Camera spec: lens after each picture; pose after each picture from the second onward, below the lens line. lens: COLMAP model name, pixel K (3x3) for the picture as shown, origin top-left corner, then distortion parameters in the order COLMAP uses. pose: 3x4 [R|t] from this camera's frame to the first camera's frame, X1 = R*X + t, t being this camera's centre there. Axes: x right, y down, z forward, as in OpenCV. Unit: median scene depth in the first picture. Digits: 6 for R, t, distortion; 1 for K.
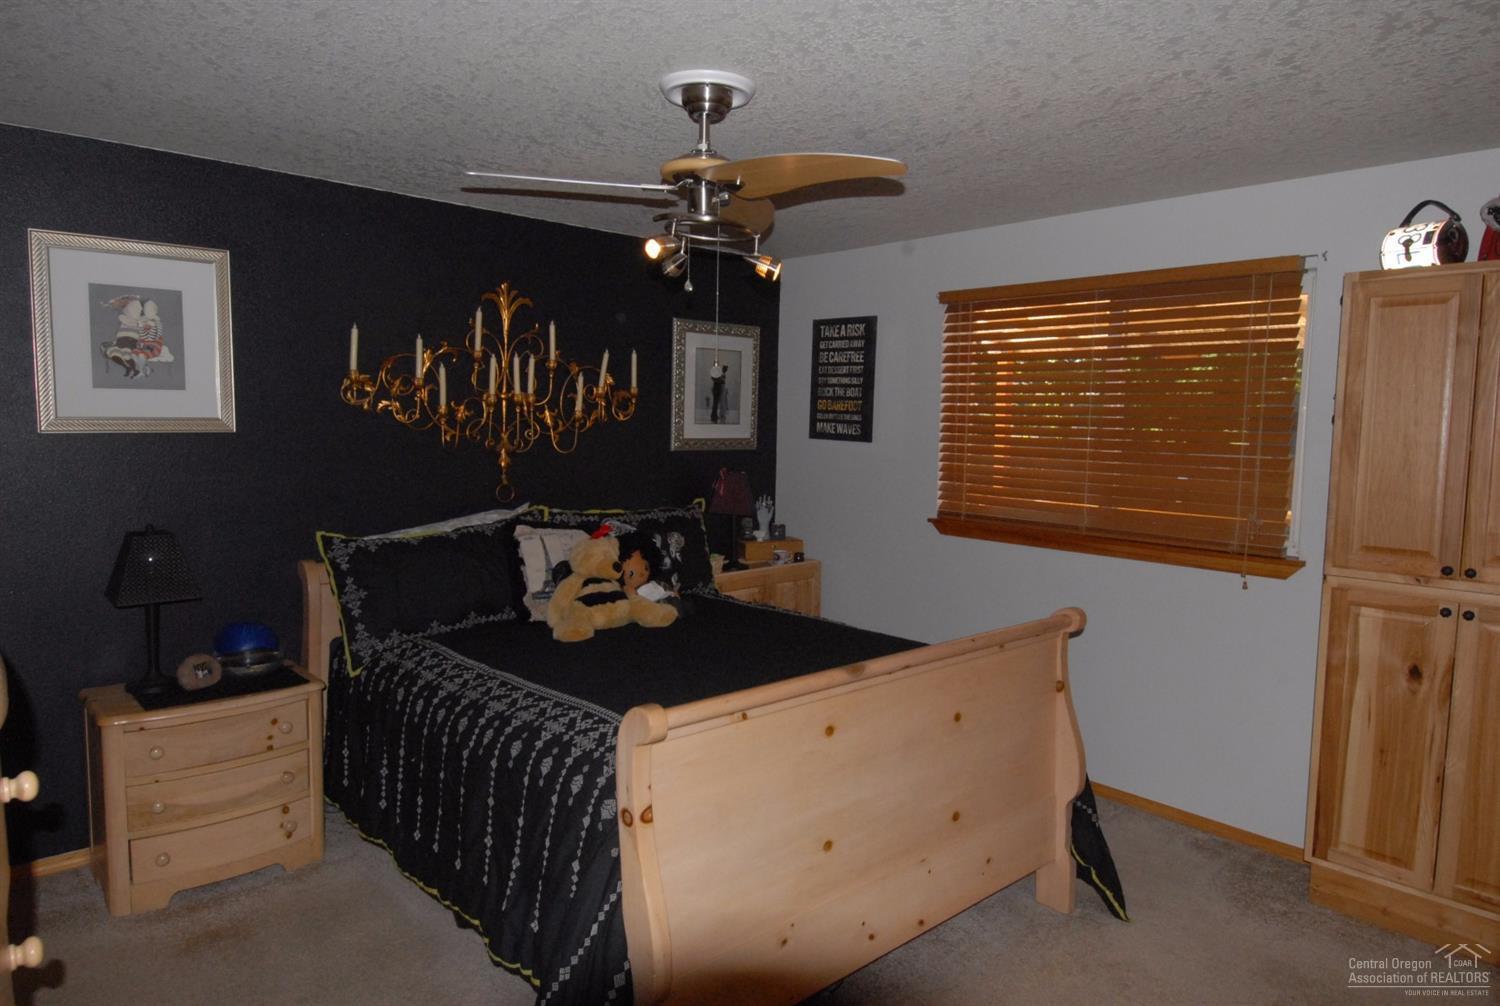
lens RADIAL K [[907.3, 0, 753.9], [0, 907.3, 494.6], [0, 0, 1]] dist [-0.001891, -0.000509]
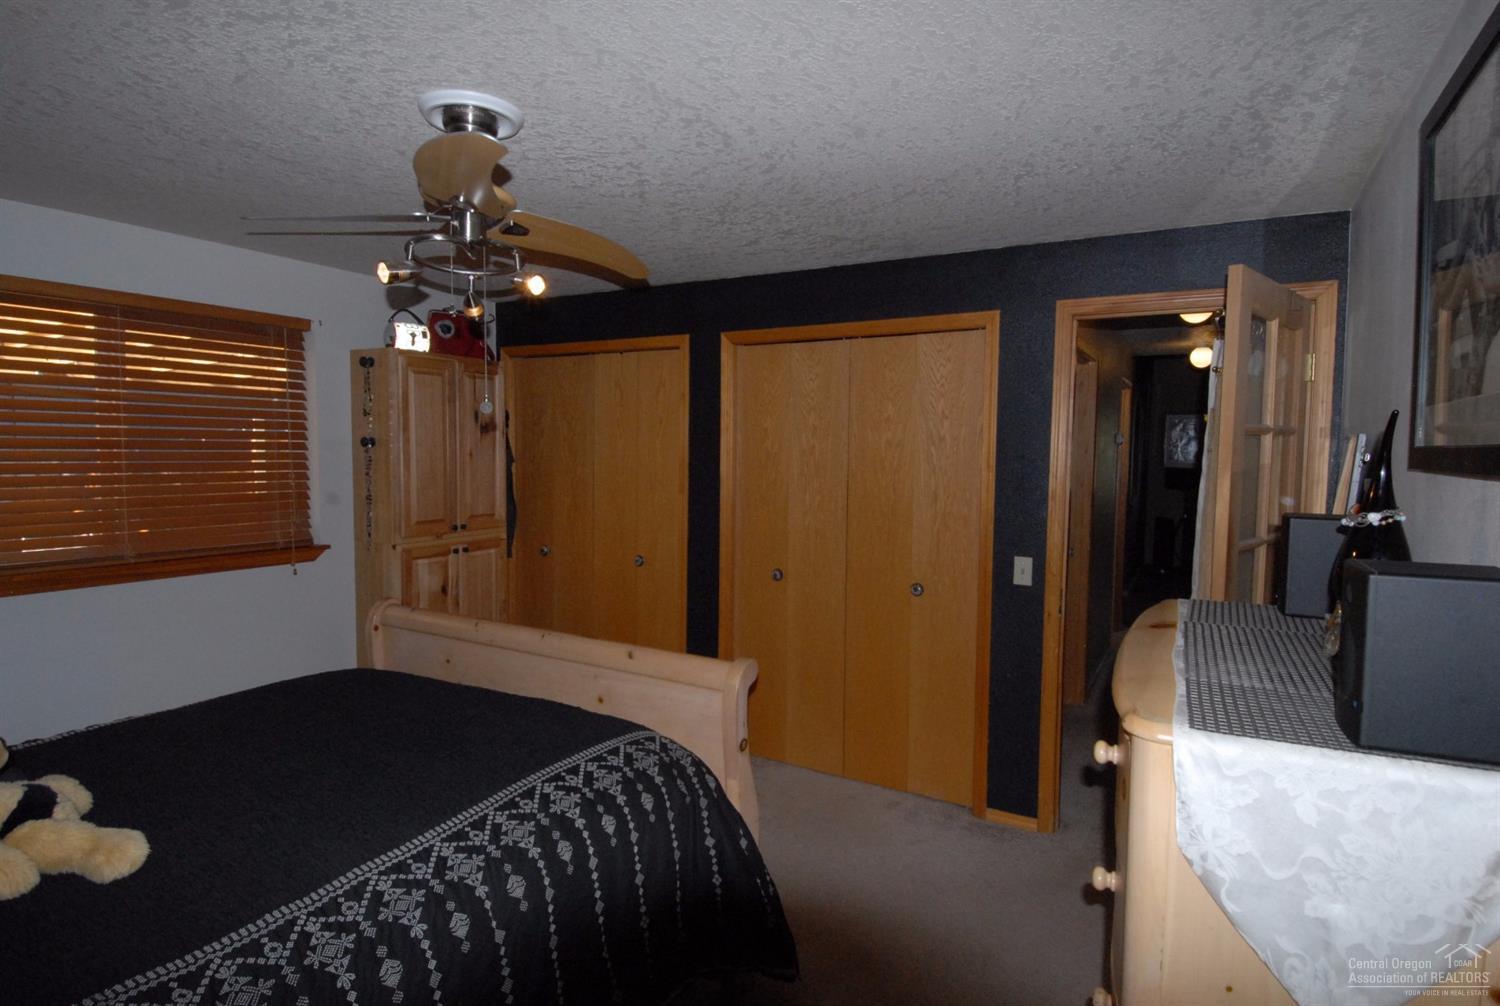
lens RADIAL K [[784.6, 0, 750.0], [0, 784.6, 503.0], [0, 0, 1]] dist [-0.034566, -0.001100]
pose [[-0.326540, -0.087318, 0.941142, -0.830033], [0.062726, 0.991527, 0.113756, -0.098179], [-0.943100, 0.096180, -0.318296, 0.902647]]
